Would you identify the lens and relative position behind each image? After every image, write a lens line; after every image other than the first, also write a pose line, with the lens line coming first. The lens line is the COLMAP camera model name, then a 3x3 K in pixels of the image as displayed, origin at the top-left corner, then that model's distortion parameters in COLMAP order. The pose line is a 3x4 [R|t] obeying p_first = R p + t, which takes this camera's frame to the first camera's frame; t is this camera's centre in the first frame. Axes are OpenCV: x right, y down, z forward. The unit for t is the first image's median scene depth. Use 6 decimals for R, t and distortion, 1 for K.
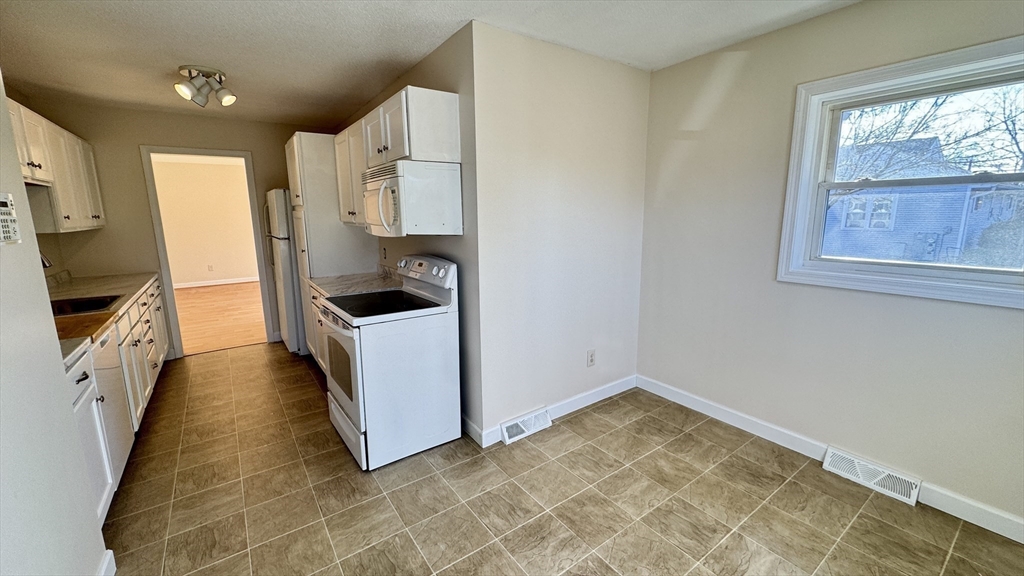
lens RADIAL K [[408.5, 0, 510.2], [0, 408.5, 289.2], [0, 0, 1]] dist [-0.000256, -0.000273]
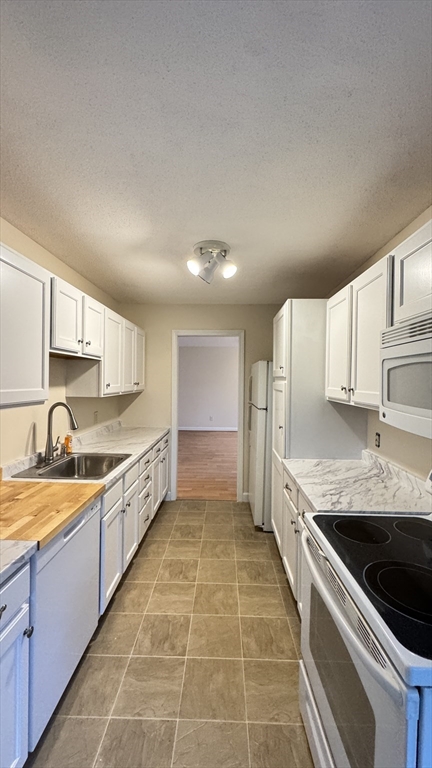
lens RADIAL K [[306.4, 0, 215.5], [0, 306.4, 383.0], [0, 0, 1]] dist [-0.000256, -0.000273]
pose [[0.806674, 0.025590, -0.590442, -0.266103], [-0.127005, 0.983226, -0.130904, -0.095278], [0.577188, 0.180586, 0.796393, 0.423751]]
